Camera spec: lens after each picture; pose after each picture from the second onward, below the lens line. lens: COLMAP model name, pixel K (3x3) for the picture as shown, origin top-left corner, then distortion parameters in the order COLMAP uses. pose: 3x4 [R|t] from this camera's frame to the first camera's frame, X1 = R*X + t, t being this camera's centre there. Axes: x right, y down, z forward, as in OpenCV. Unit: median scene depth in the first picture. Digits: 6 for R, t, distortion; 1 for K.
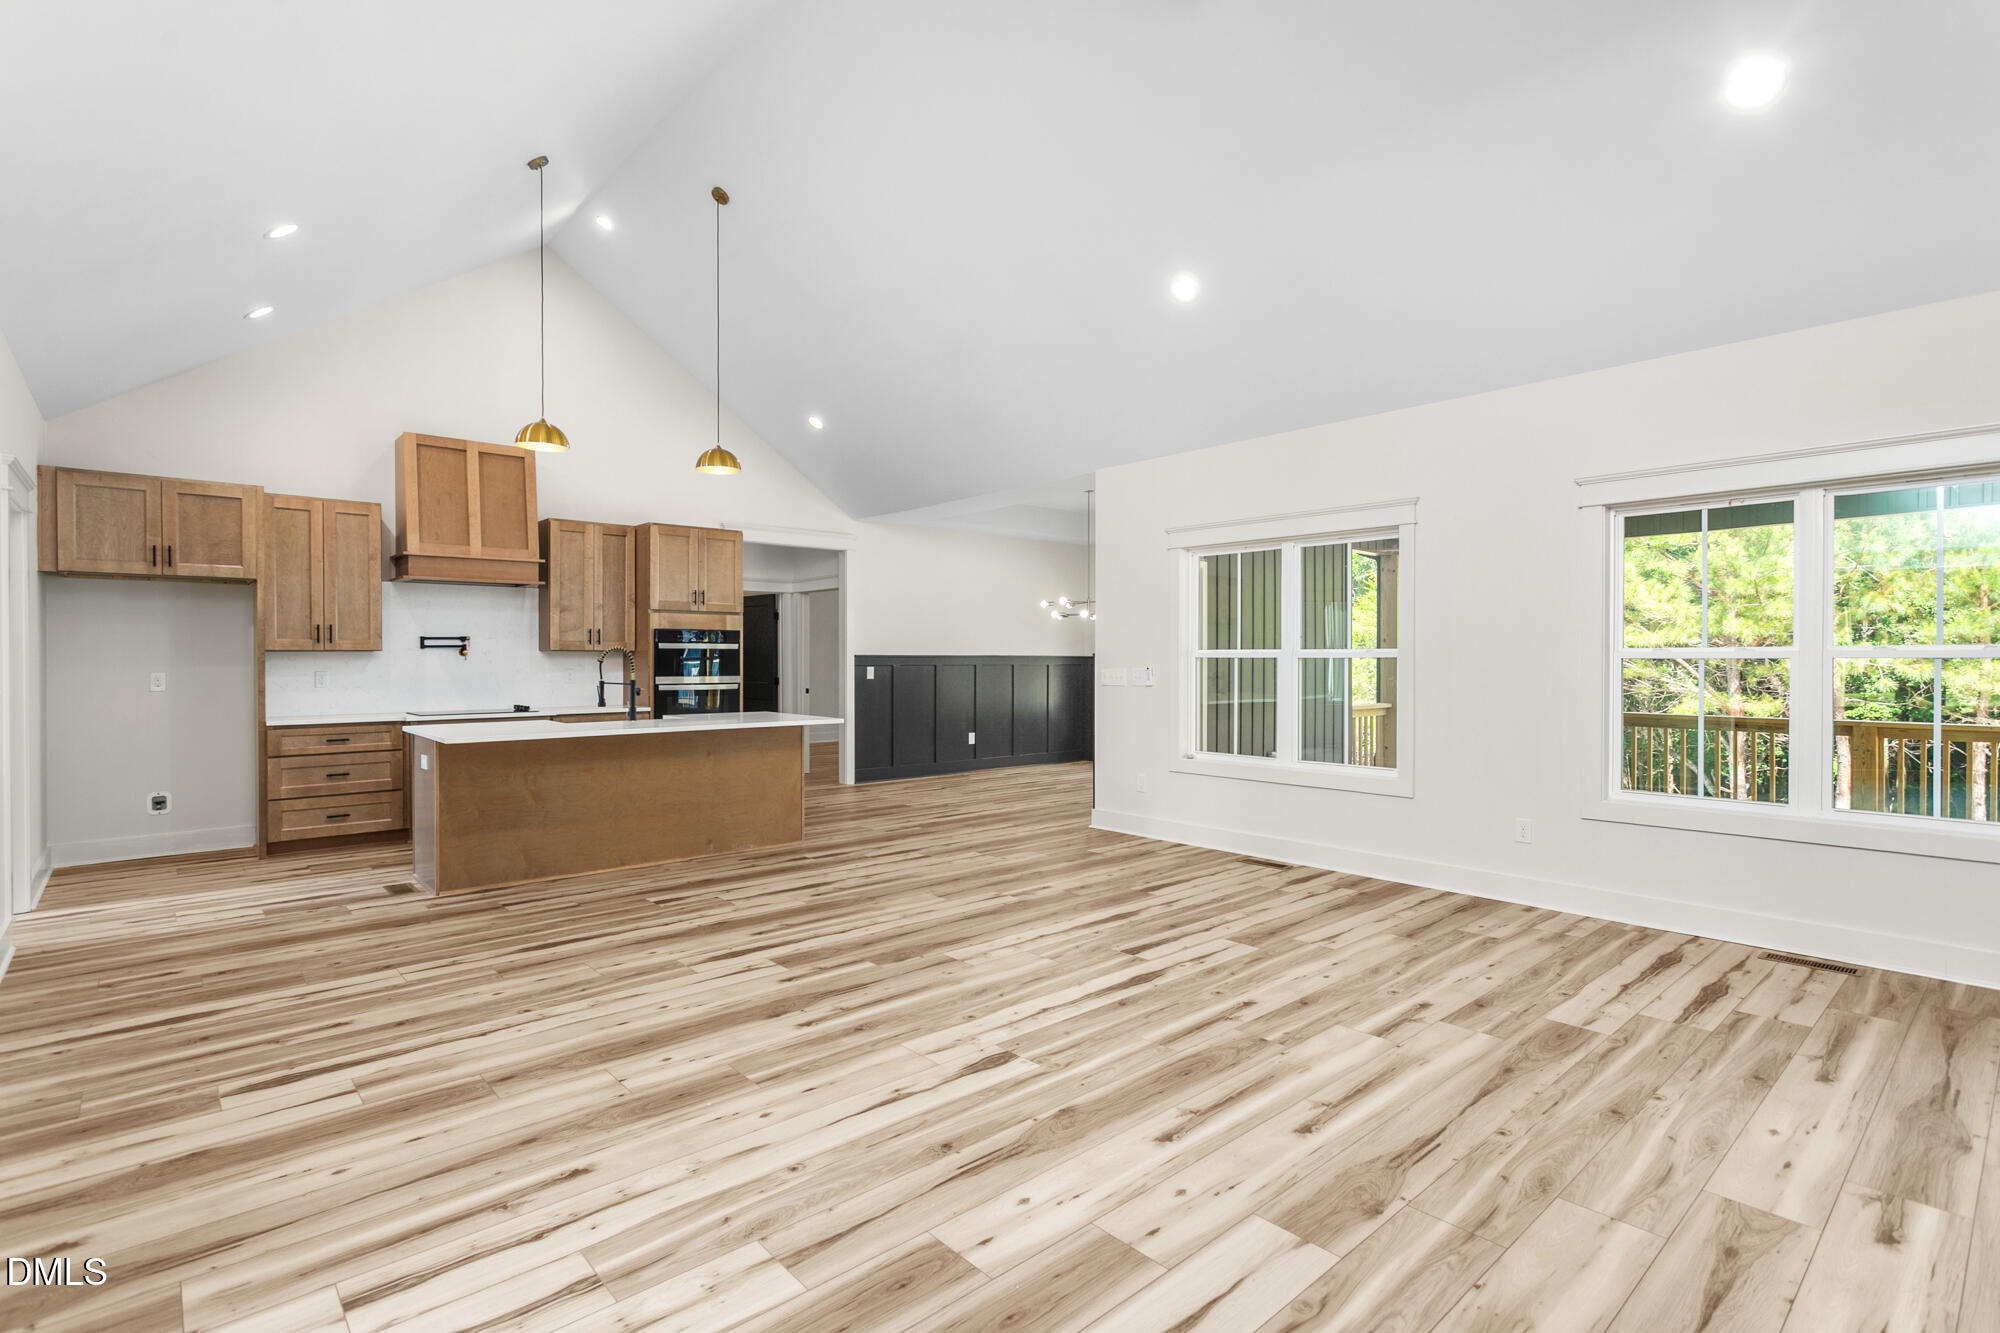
lens RADIAL K [[960.2, 0, 1014.7], [0, 960.2, 663.7], [0, 0, 1]] dist [0.000045, 0.000537]
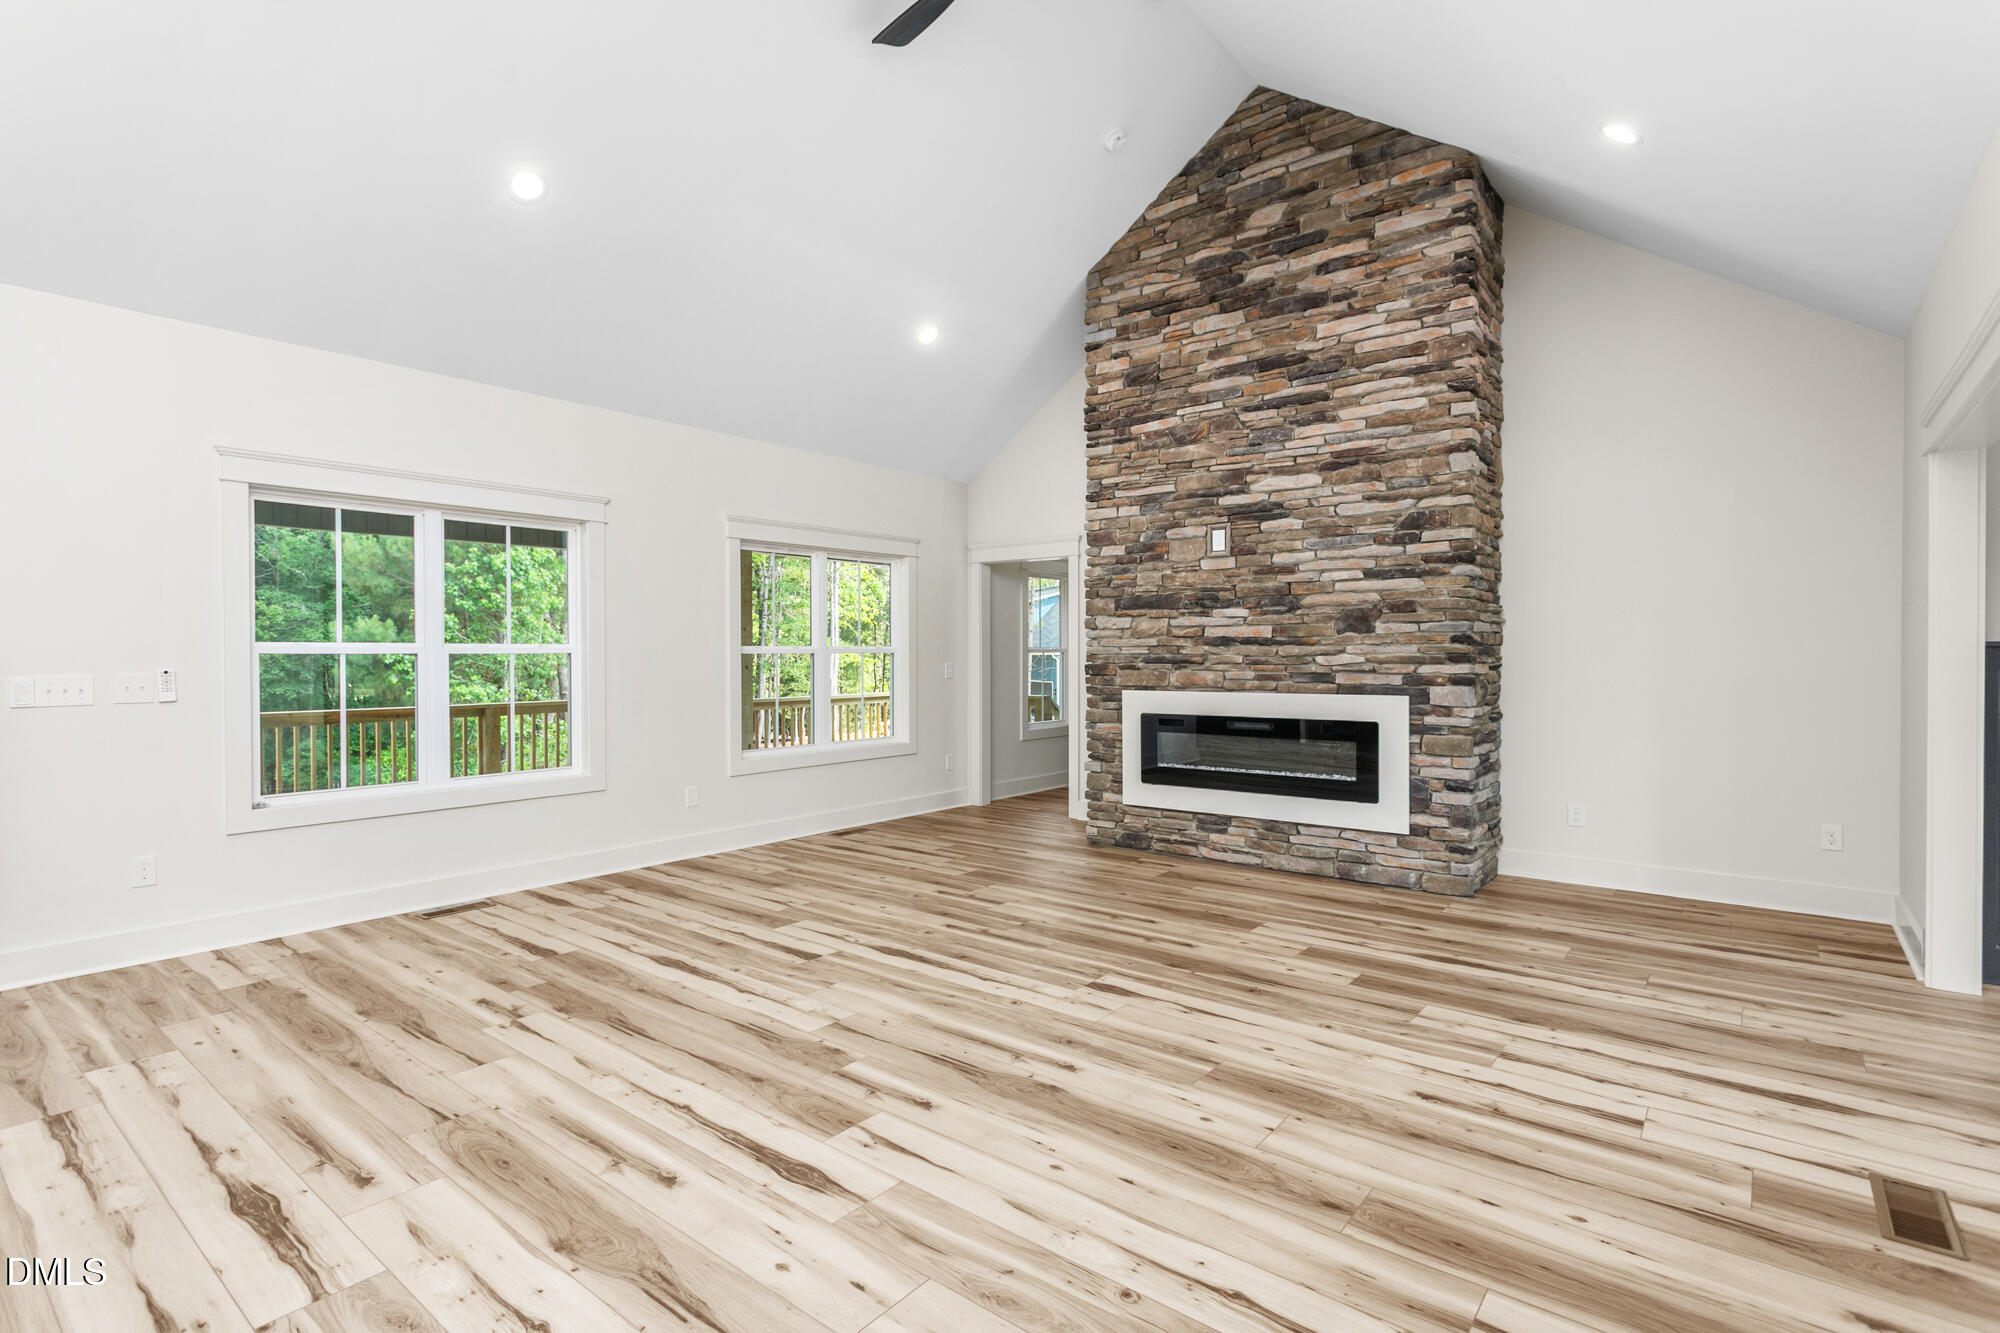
lens RADIAL K [[960.2, 0, 1012.2], [0, 960.2, 664.1], [0, 0, 1]] dist [0.000045, 0.000537]
pose [[-0.168283, -0.008771, 0.985700, -1.108164], [0.005316, 0.999938, 0.009806, -0.002850], [-0.985724, 0.006890, -0.168226, 1.237554]]
